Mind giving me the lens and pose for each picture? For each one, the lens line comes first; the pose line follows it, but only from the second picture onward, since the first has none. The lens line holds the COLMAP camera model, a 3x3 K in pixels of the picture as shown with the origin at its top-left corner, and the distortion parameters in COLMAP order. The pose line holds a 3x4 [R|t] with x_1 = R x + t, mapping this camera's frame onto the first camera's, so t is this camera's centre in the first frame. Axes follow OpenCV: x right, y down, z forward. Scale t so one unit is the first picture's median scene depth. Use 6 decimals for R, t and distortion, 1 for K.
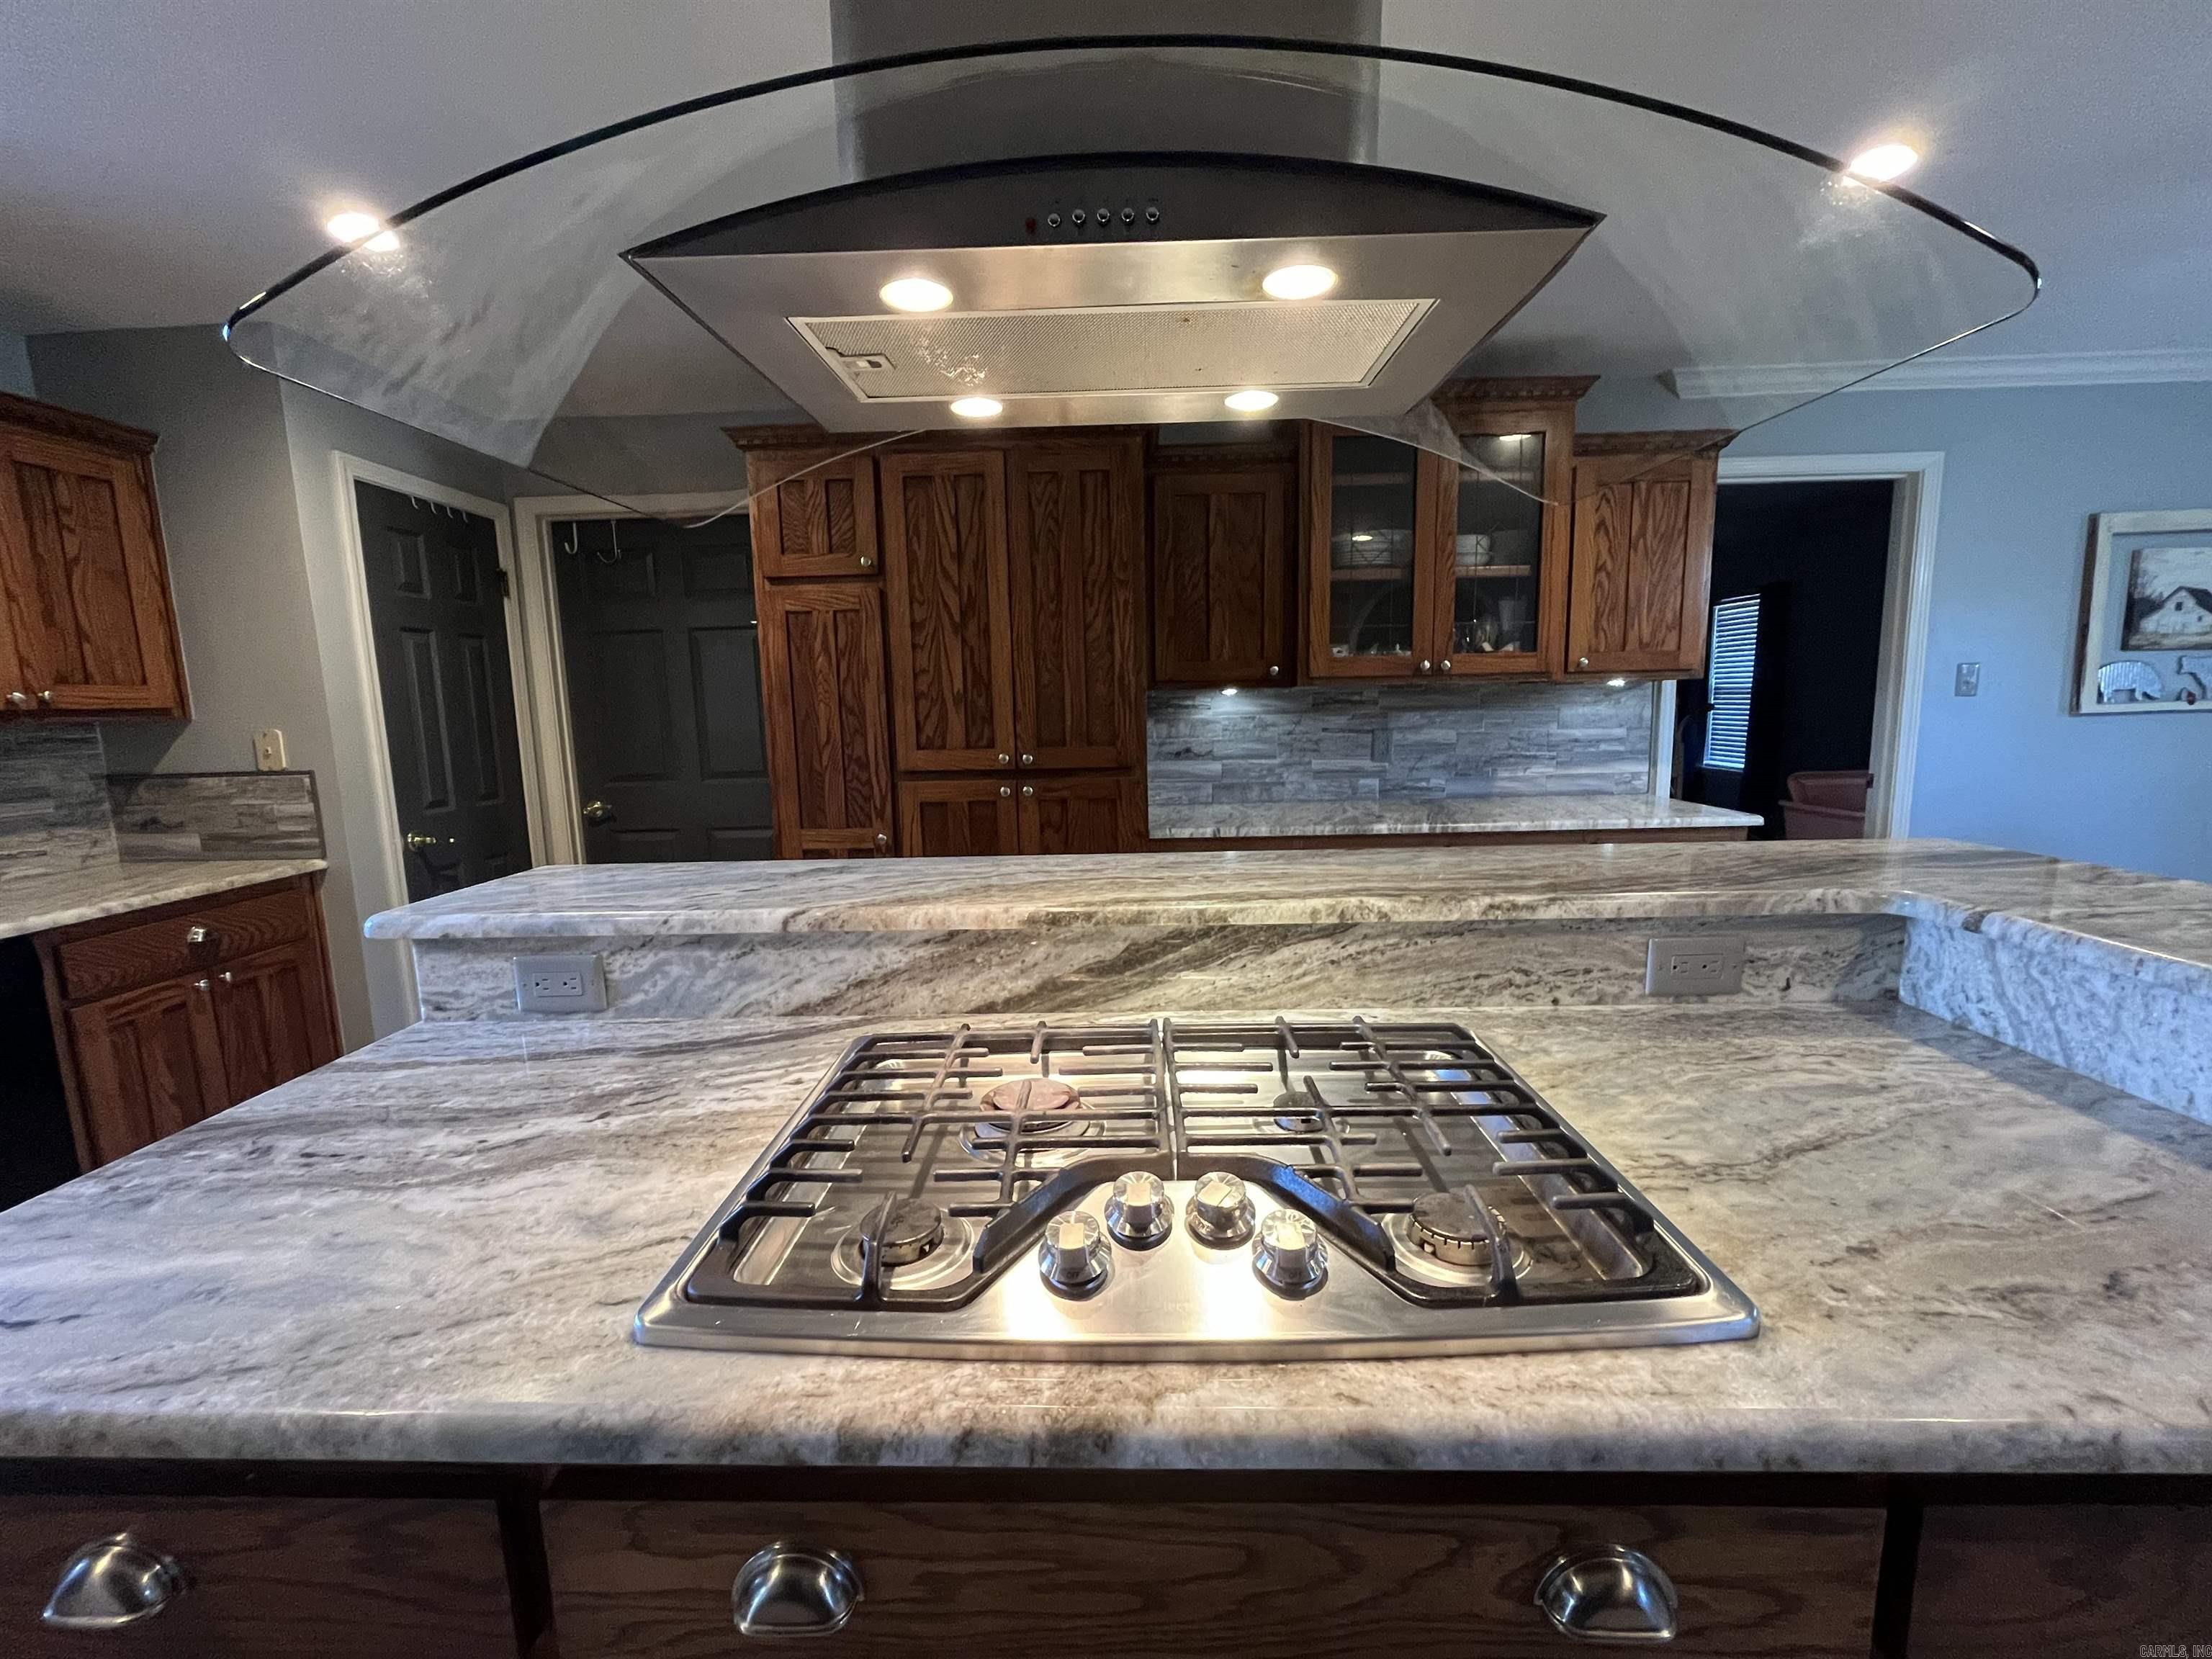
lens RADIAL K [[895.8, 0, 1101.4], [0, 895.8, 825.7], [0, 0, 1]] dist [-0.002433, -0.000022]
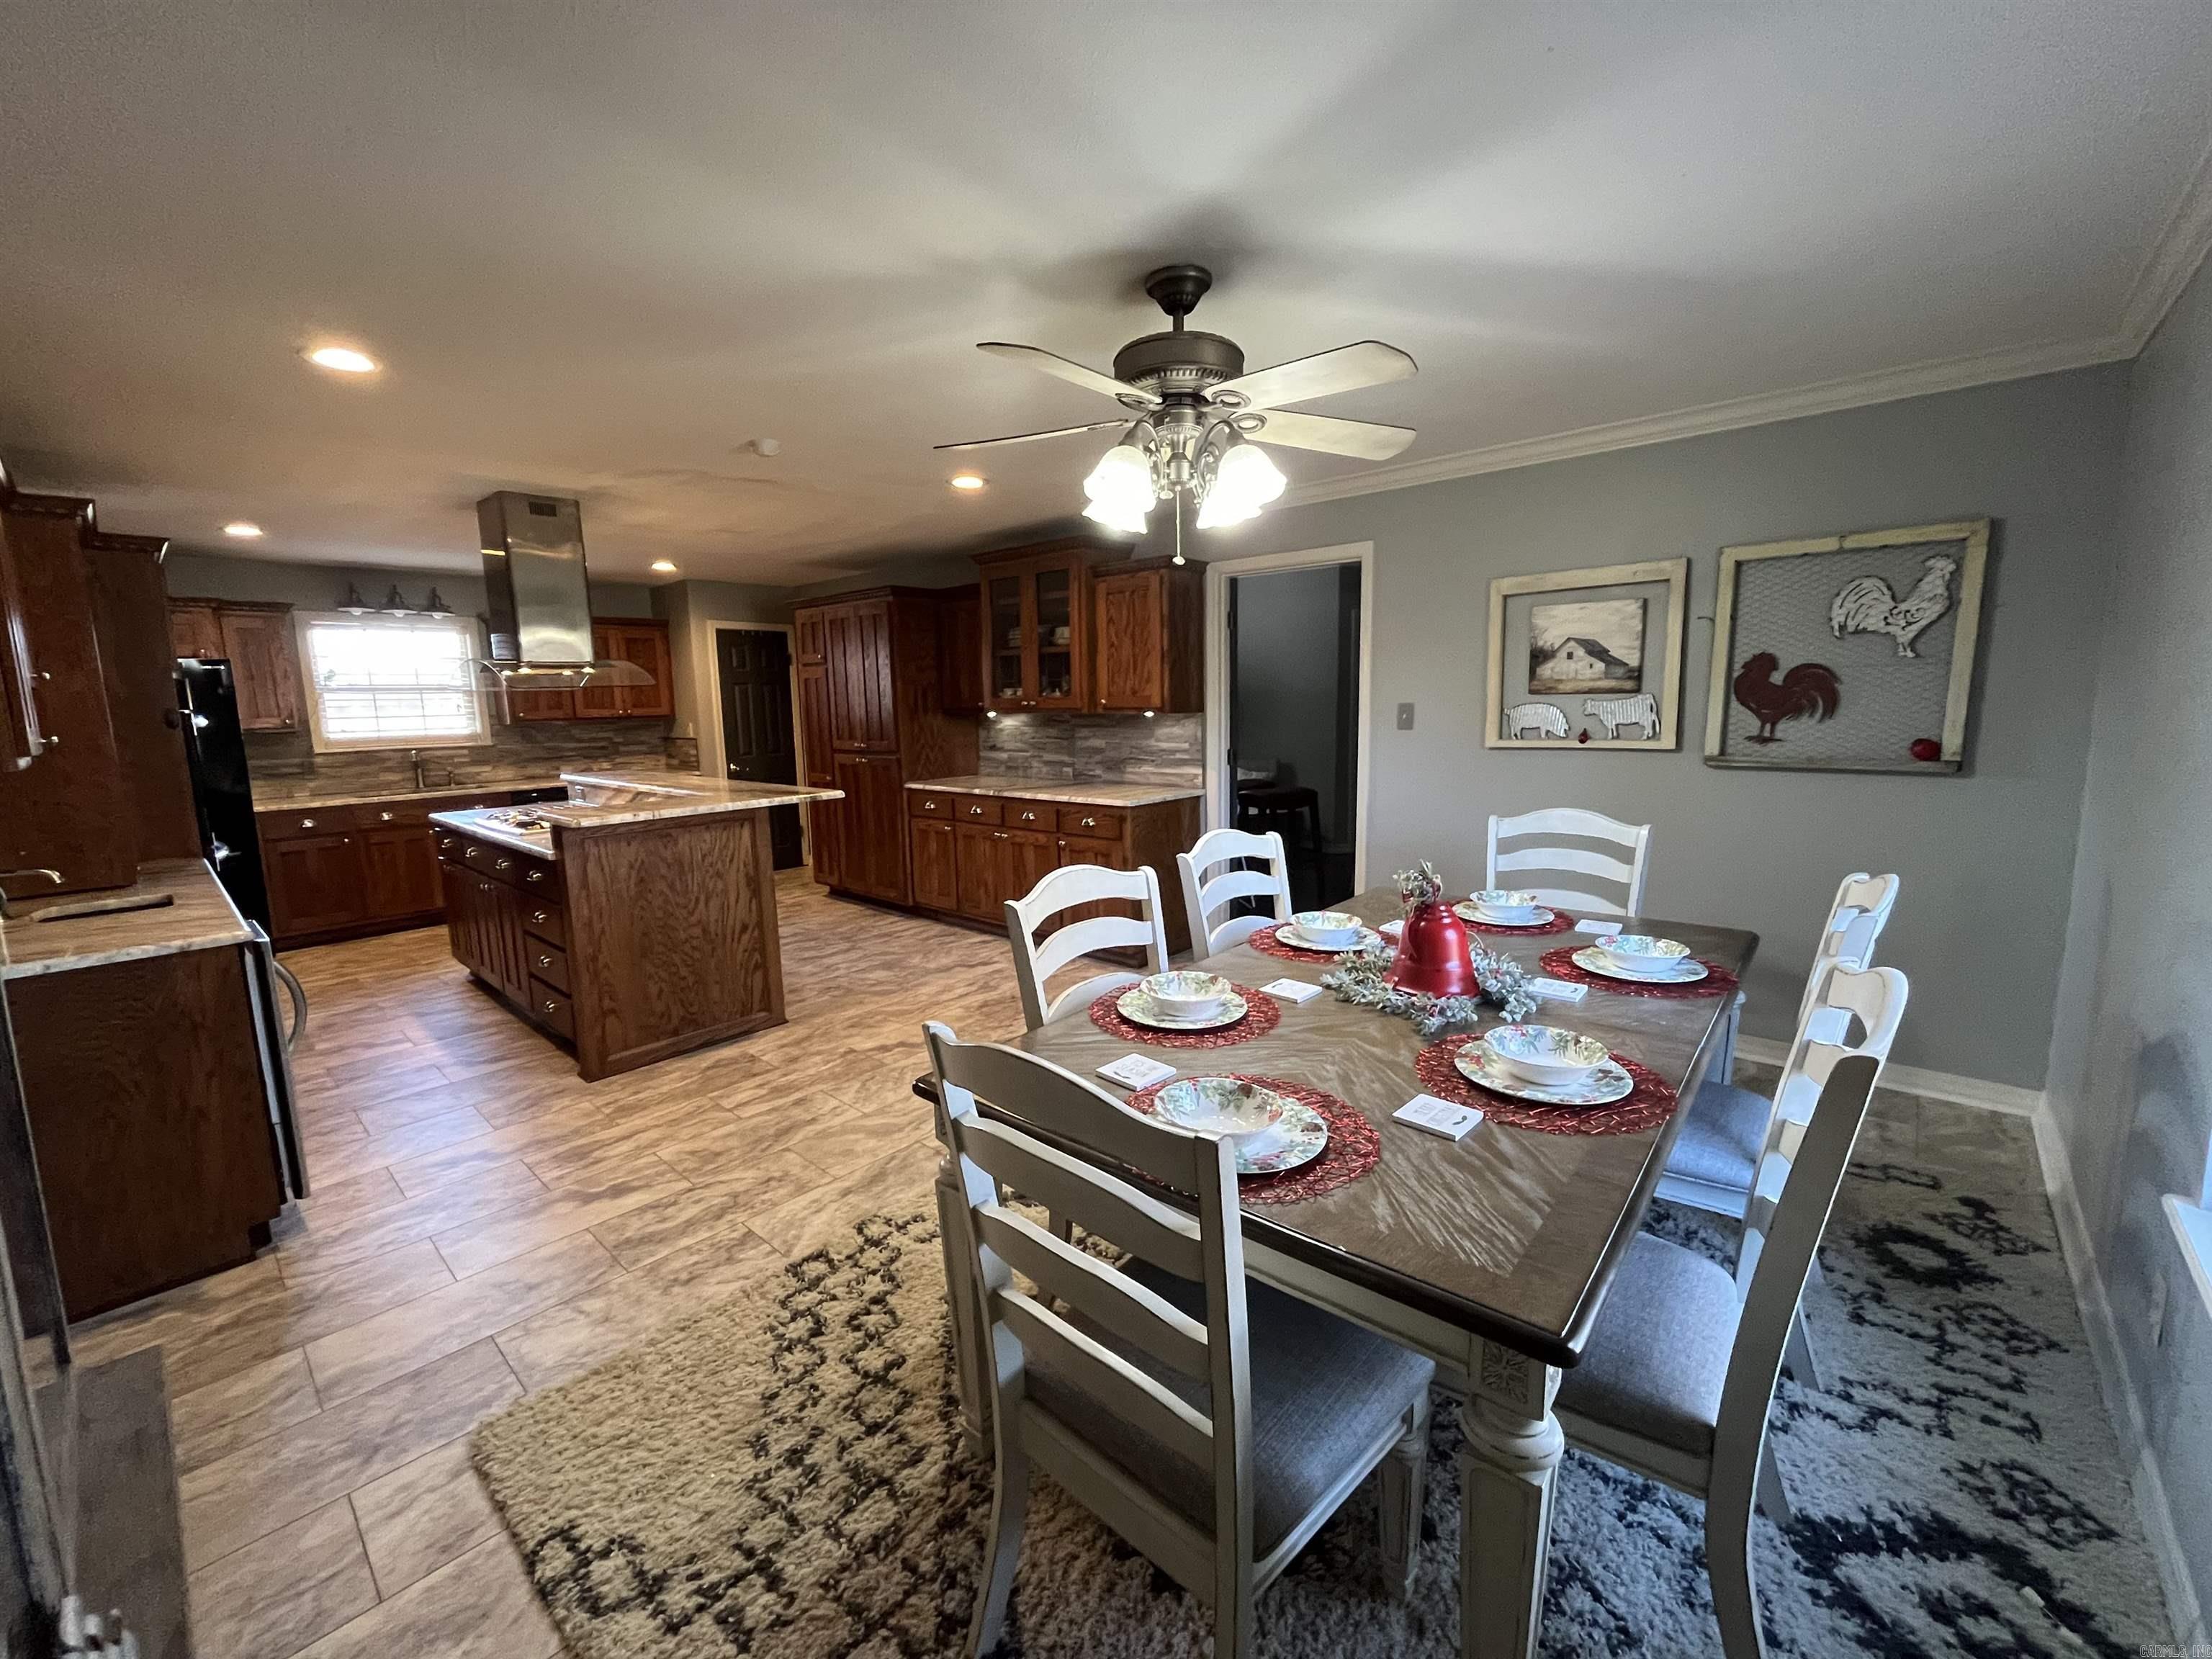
lens RADIAL K [[895.8, 0, 1104.7], [0, 895.8, 829.3], [0, 0, 1]] dist [-0.002433, -0.000022]
pose [[0.762972, 0.102767, -0.638210, 1.775734], [-0.087148, 0.994622, 0.055974, -0.046822], [0.640530, 0.012912, 0.767825, -0.284975]]
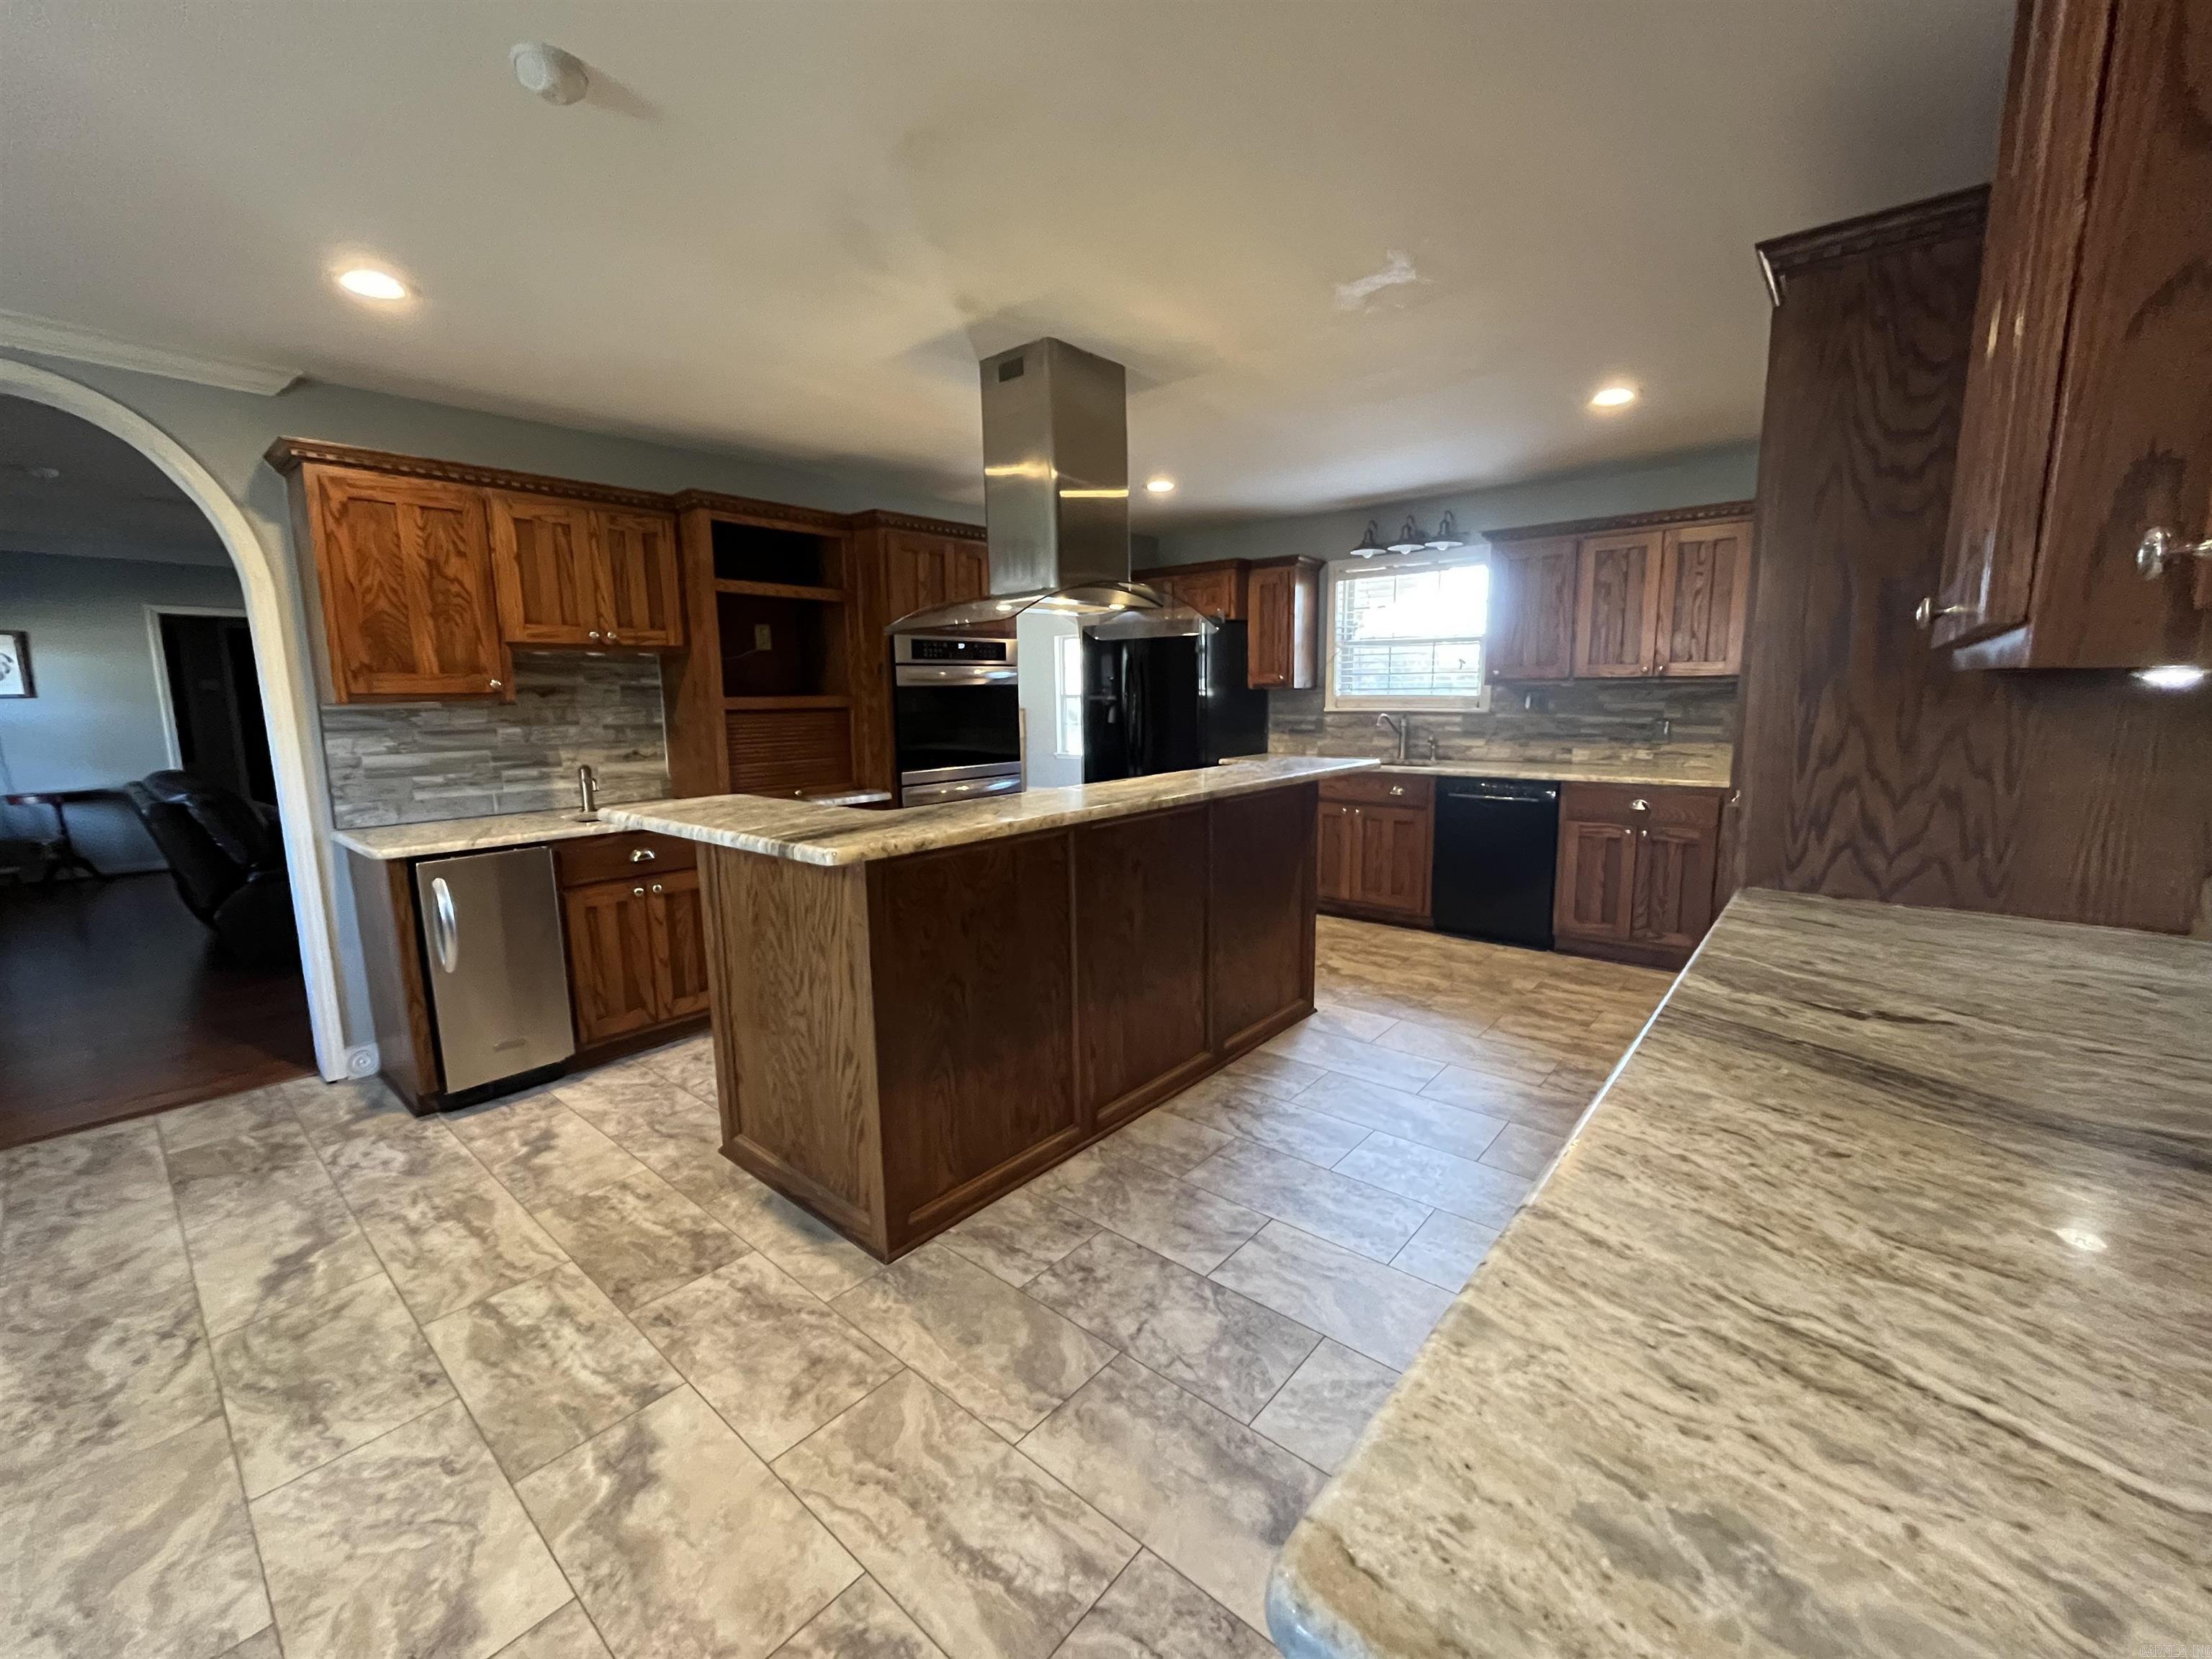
lens RADIAL K [[895.8, 0, 1103.8], [0, 895.8, 825.1], [0, 0, 1]] dist [-0.002433, -0.000022]
pose [[-0.628401, 0.149984, -0.763294, 0.866717], [-0.078524, 0.963994, 0.254067, -0.176955], [0.773916, 0.219592, -0.593997, 1.055581]]
